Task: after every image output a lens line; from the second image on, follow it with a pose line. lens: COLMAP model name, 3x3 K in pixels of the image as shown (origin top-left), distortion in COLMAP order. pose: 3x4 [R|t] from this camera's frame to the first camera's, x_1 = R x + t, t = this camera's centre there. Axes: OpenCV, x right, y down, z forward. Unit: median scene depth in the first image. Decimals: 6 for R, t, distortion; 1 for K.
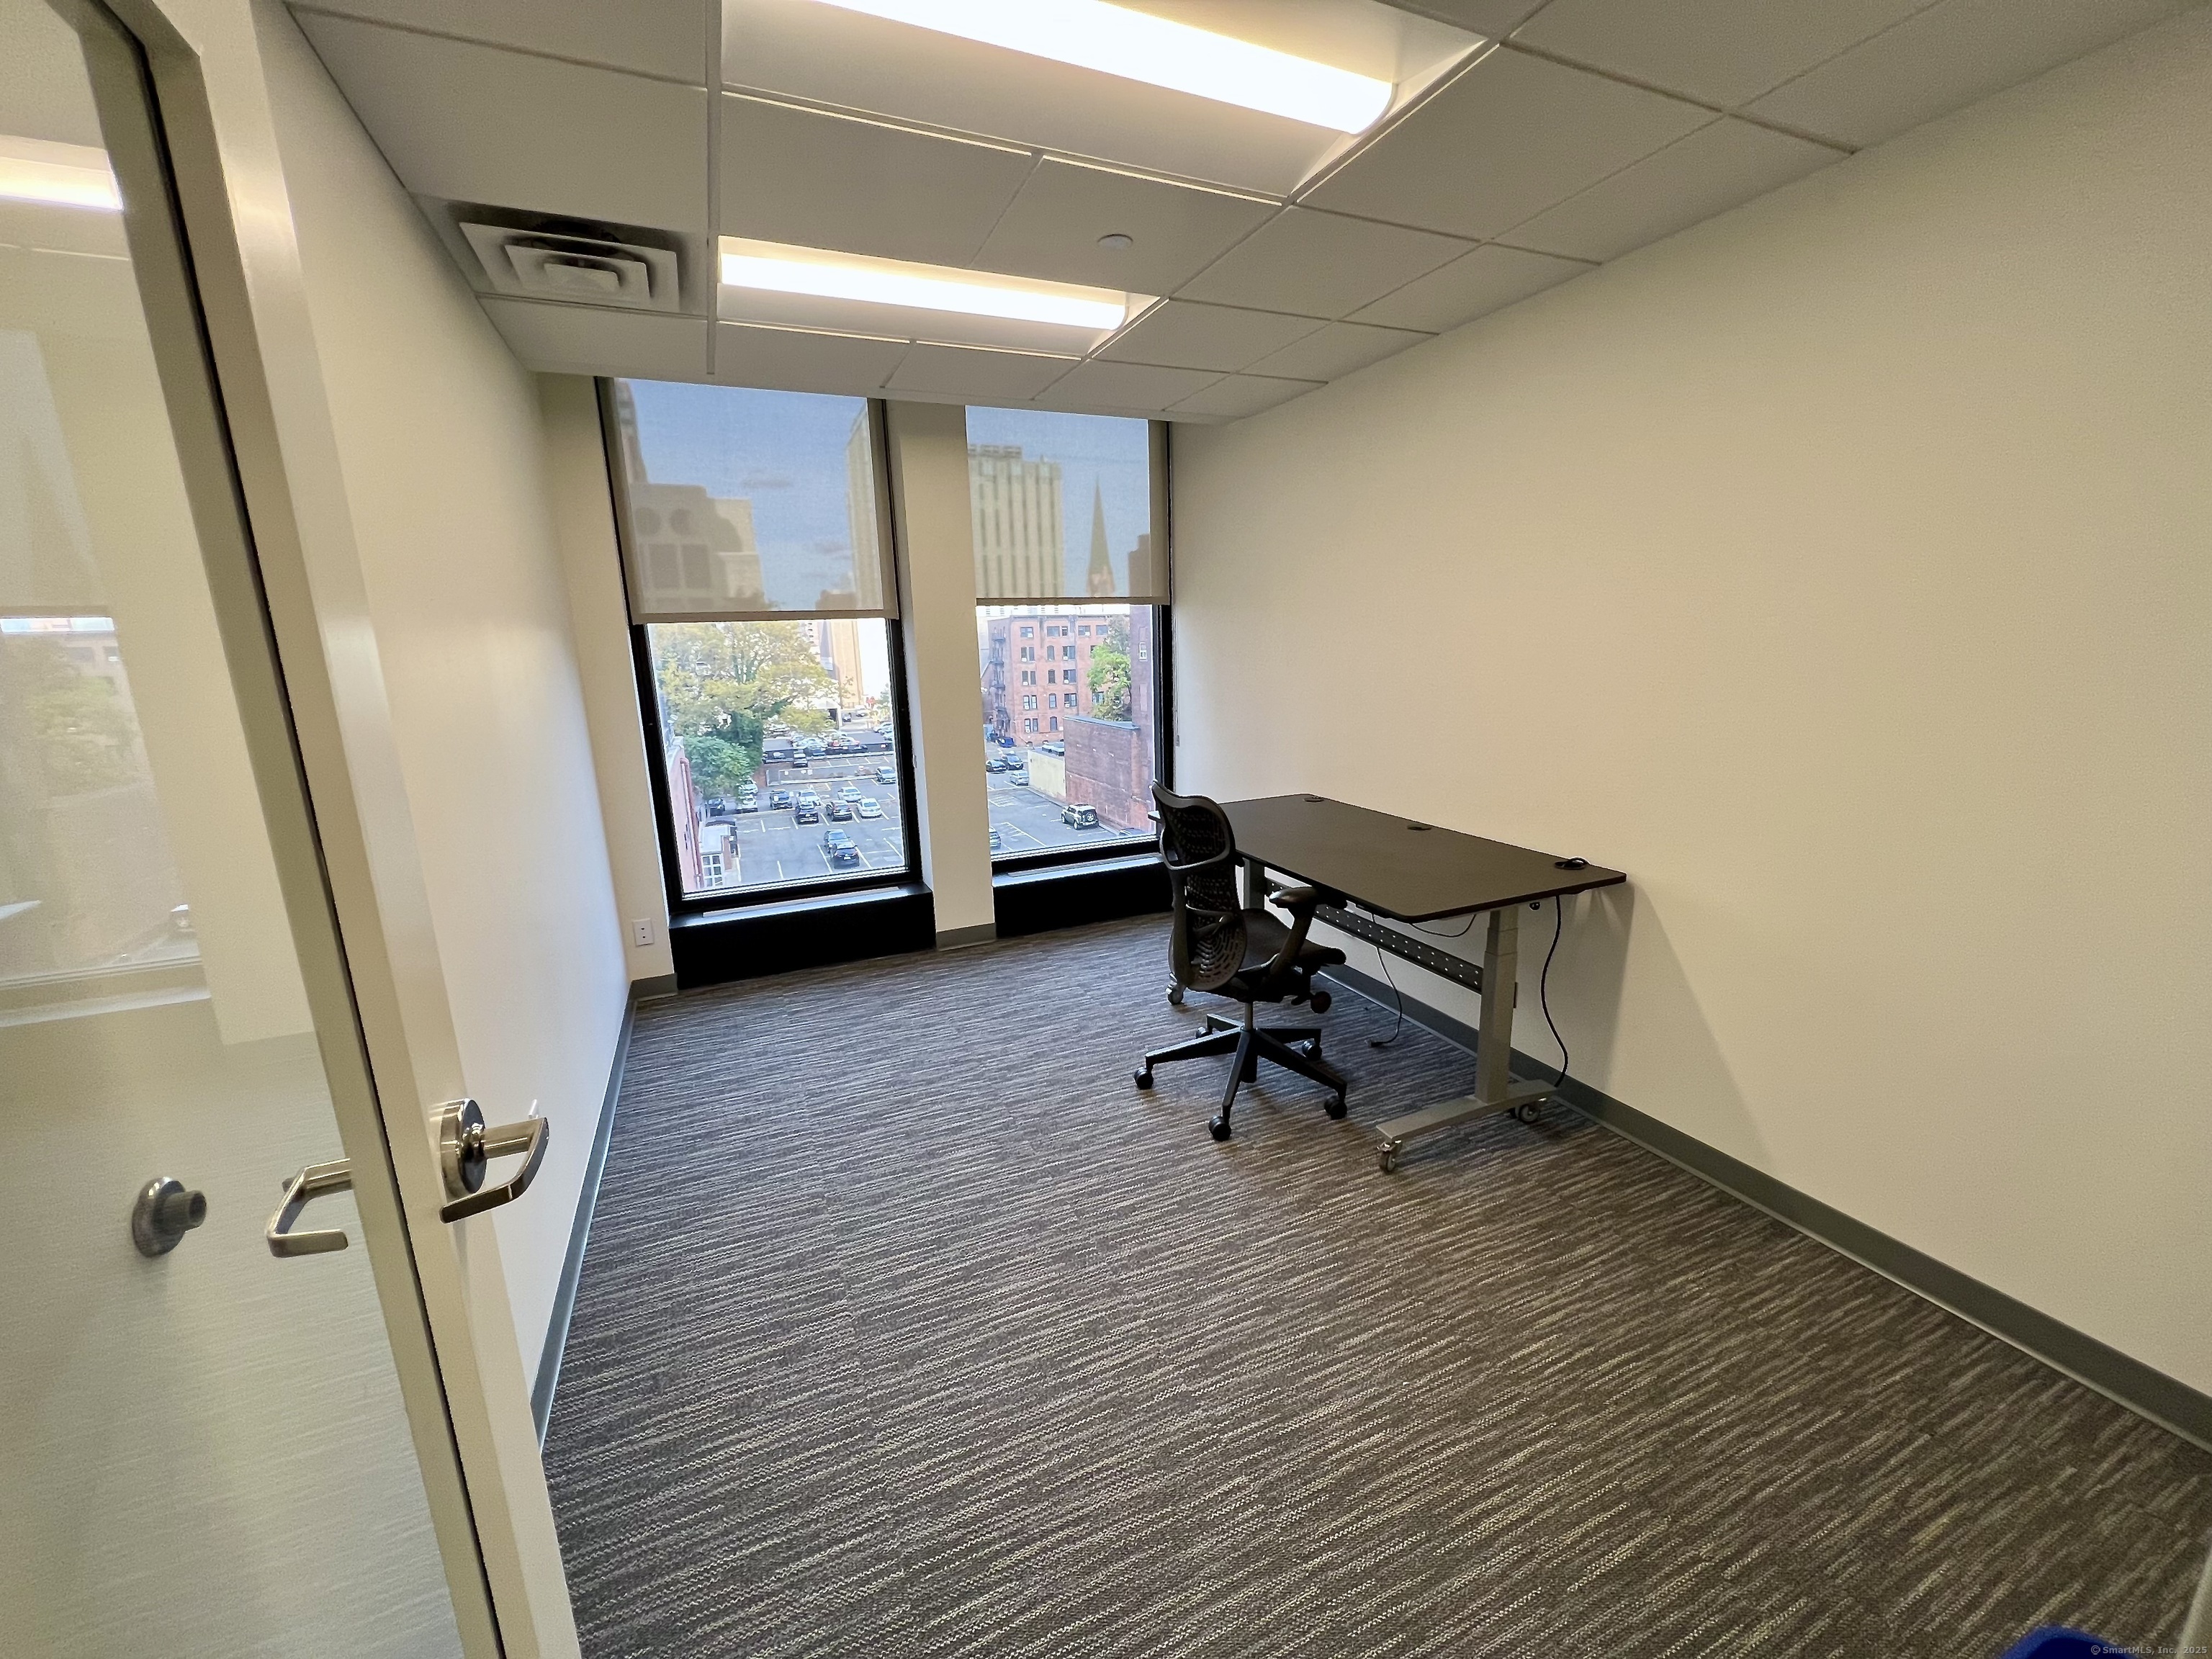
lens RADIAL K [[886.2, 0, 1106.7], [0, 886.2, 834.6], [0, 0, 1]] dist [-0.001835, 0.000146]
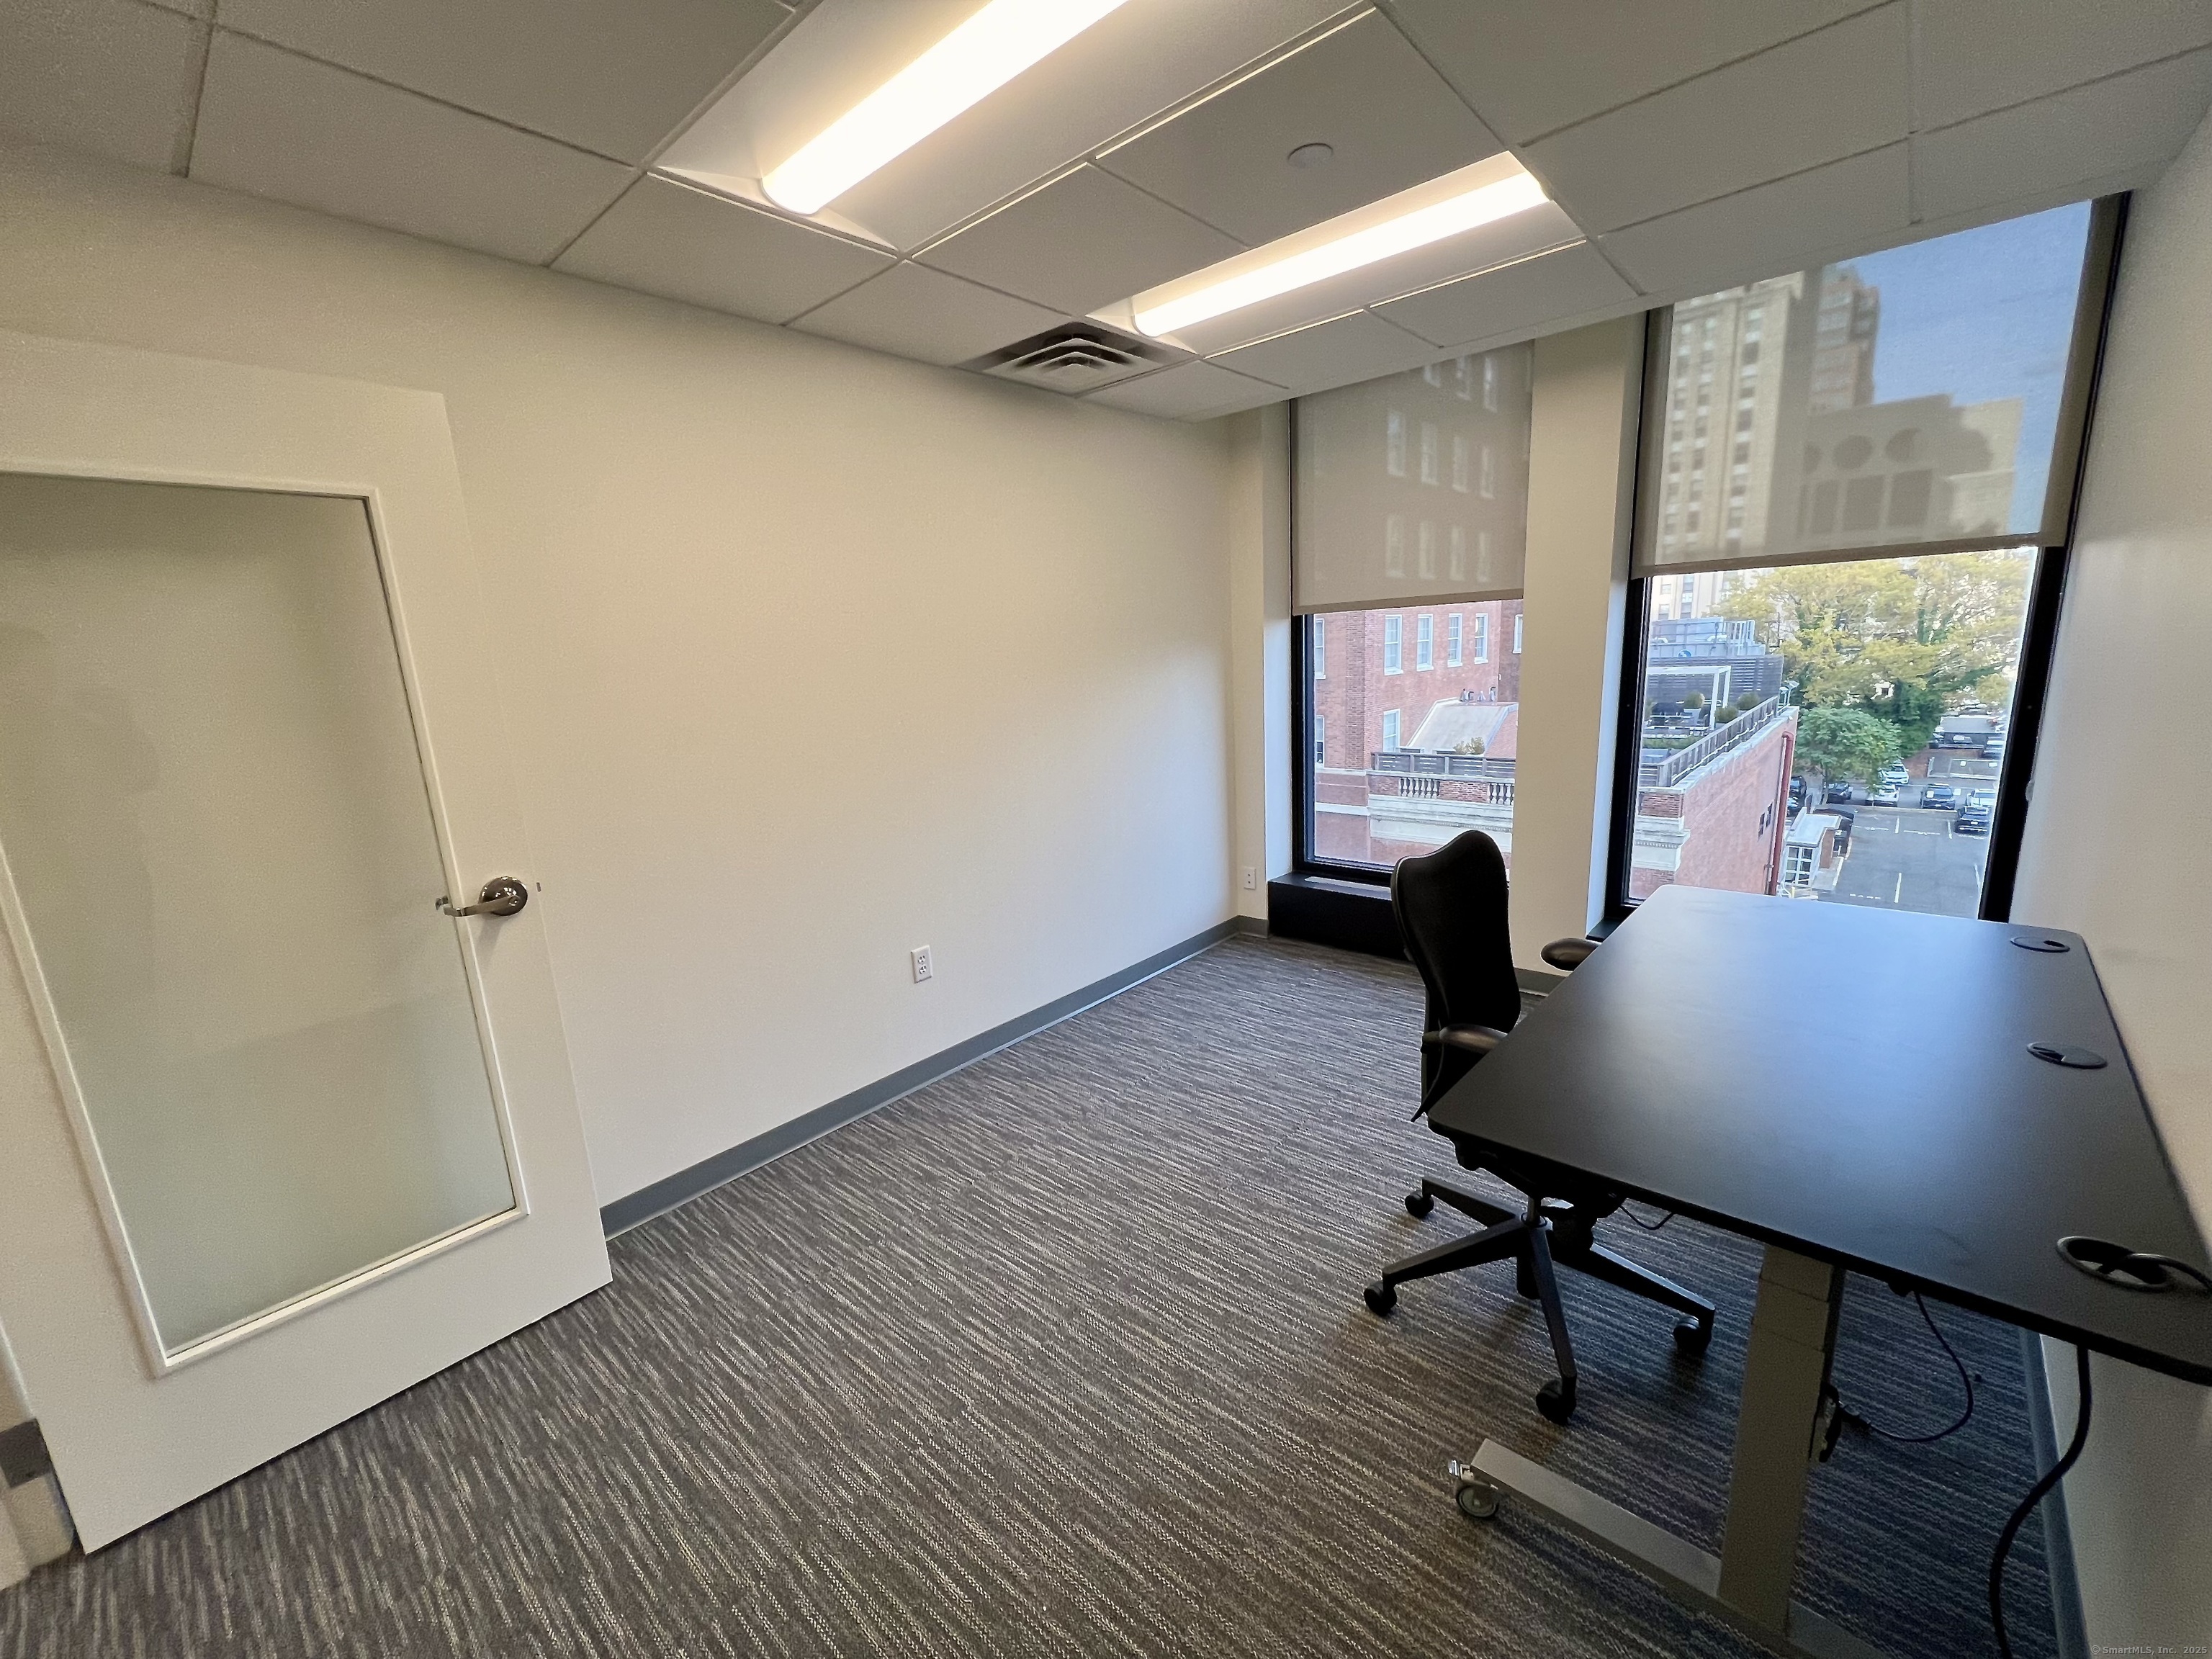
lens RADIAL K [[886.2, 0, 1106.7], [0, 886.2, 834.6], [0, 0, 1]] dist [-0.001835, 0.000146]
pose [[0.416607, 0.197813, -0.887304, 0.699461], [-0.157375, 0.976996, 0.143918, -0.139837], [0.895361, 0.079682, 0.438154, 0.484392]]
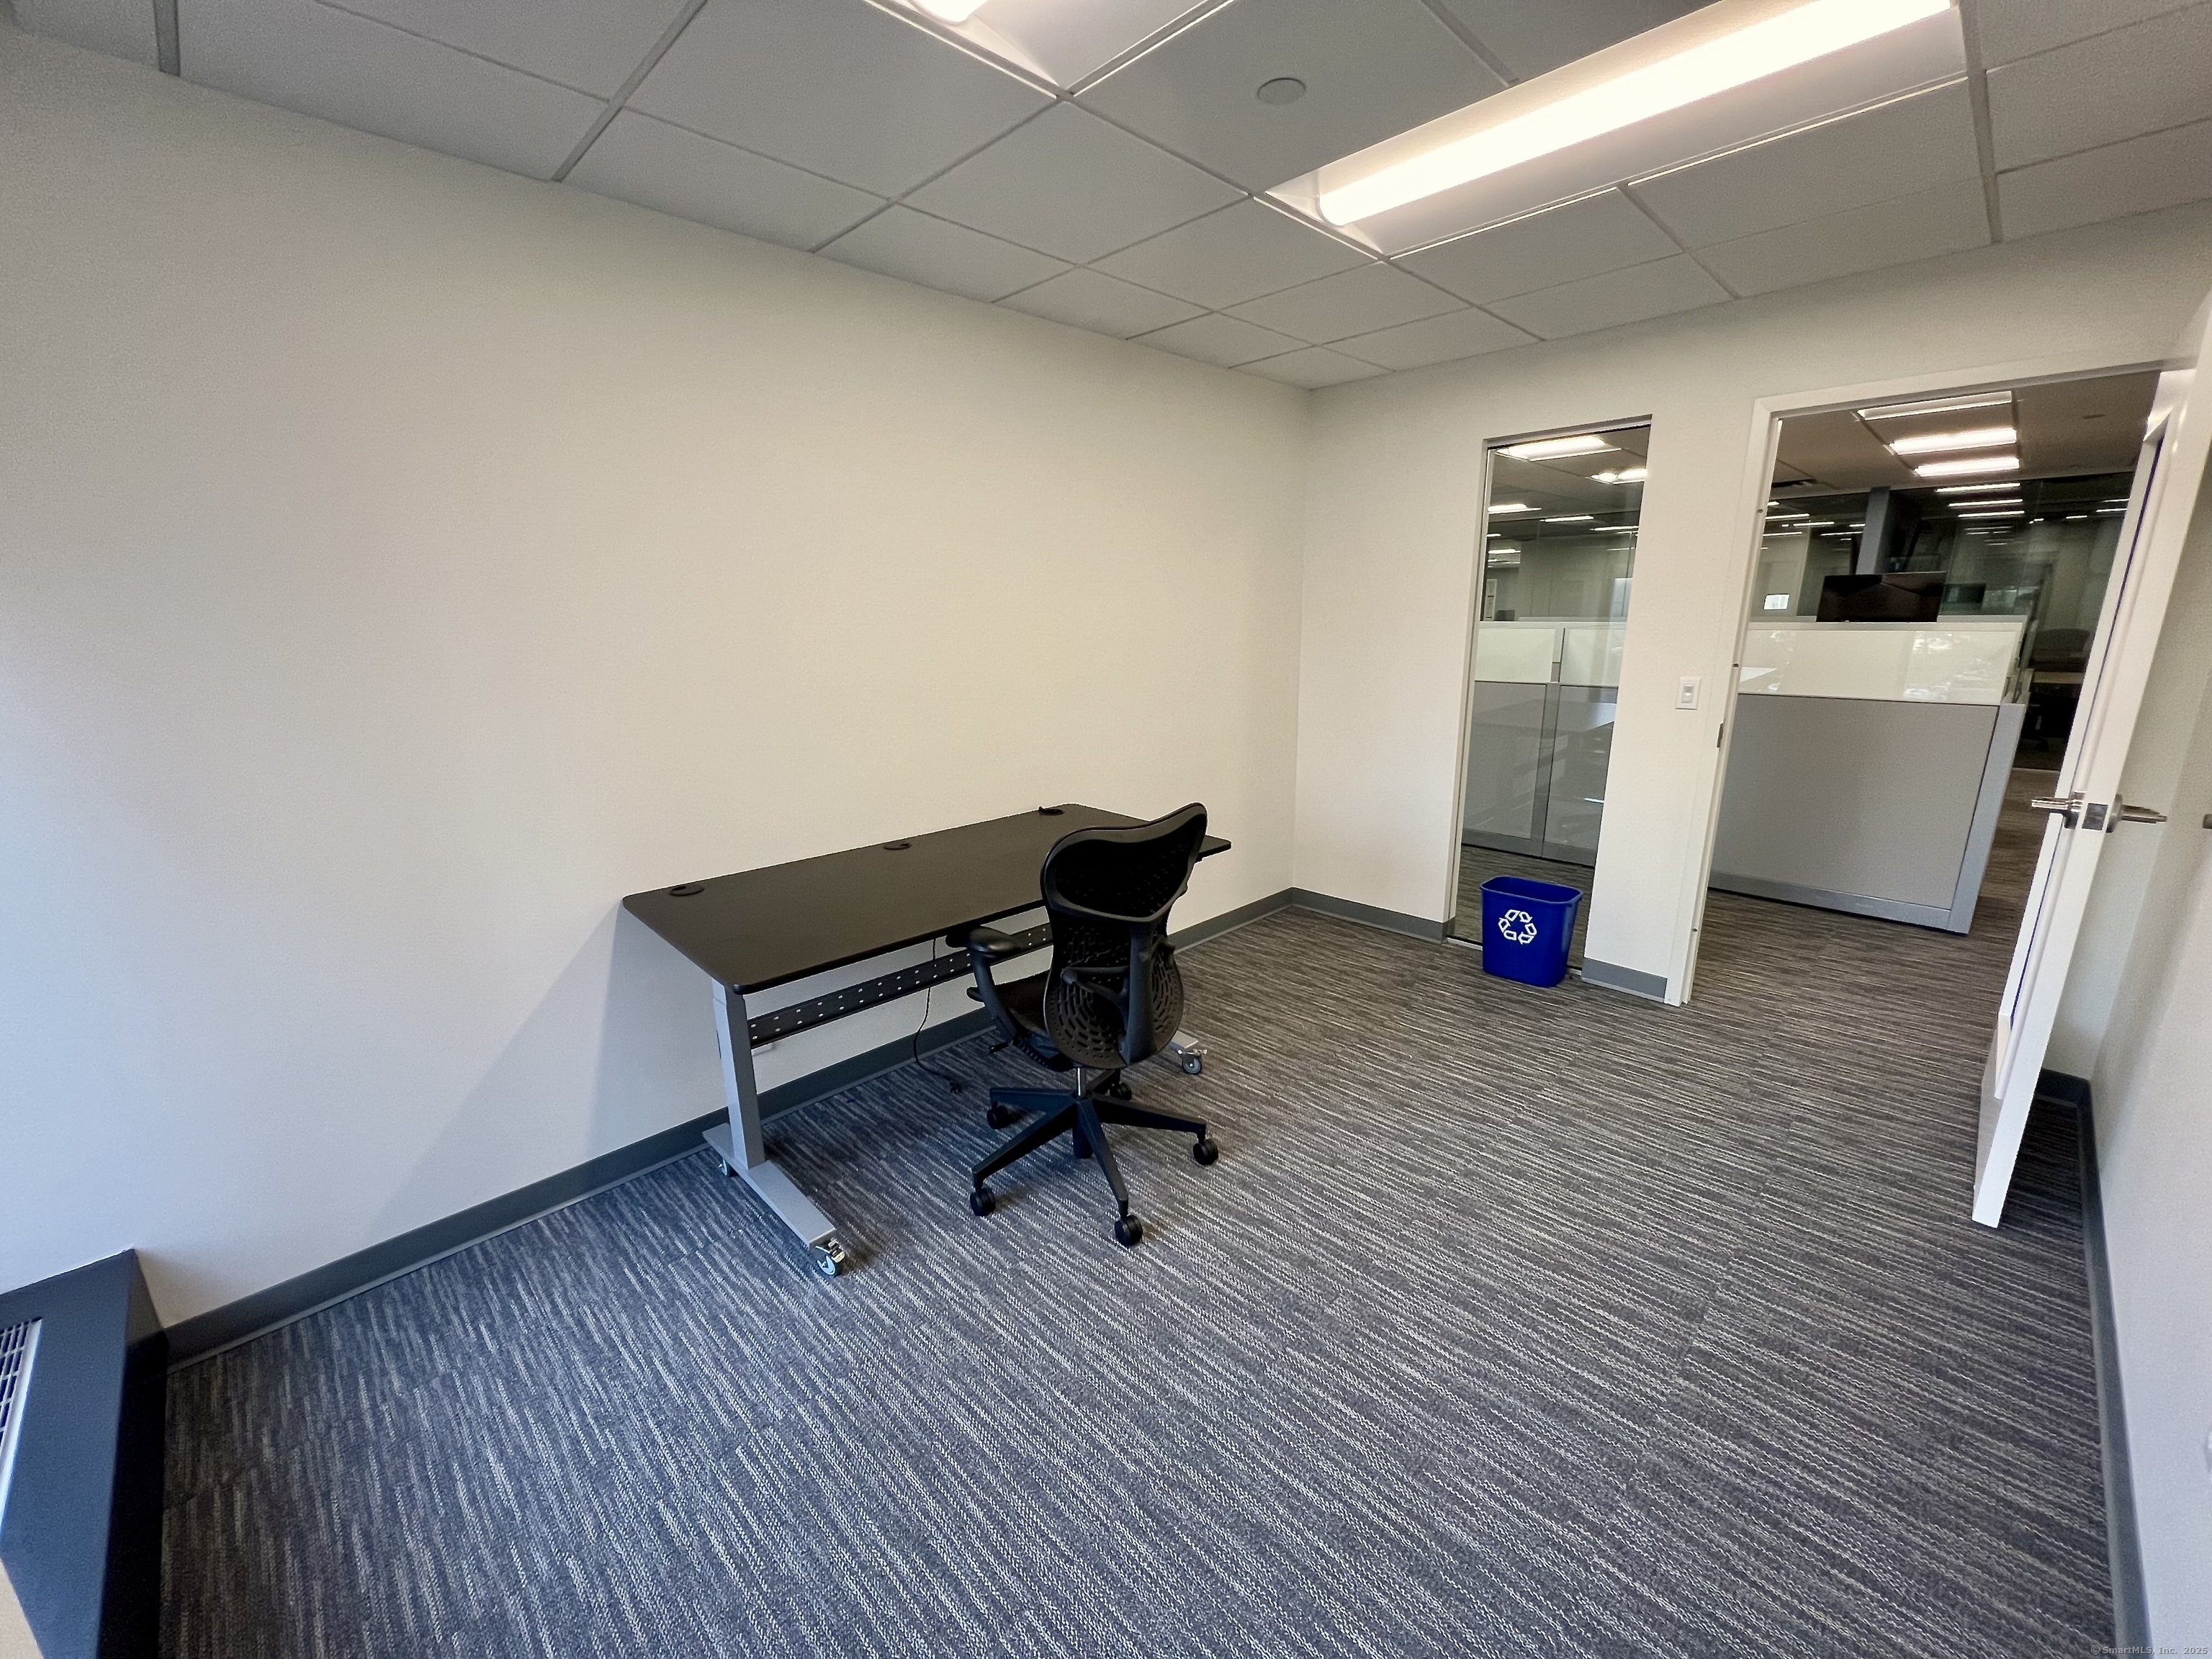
lens RADIAL K [[886.2, 0, 1106.7], [0, 886.2, 834.6], [0, 0, 1]] dist [-0.001835, 0.000146]
pose [[-0.357900, -0.202273, 0.911588, -0.687424], [0.224942, 0.928828, 0.294413, -0.304635], [-0.906261, 0.310425, -0.286928, 1.414542]]
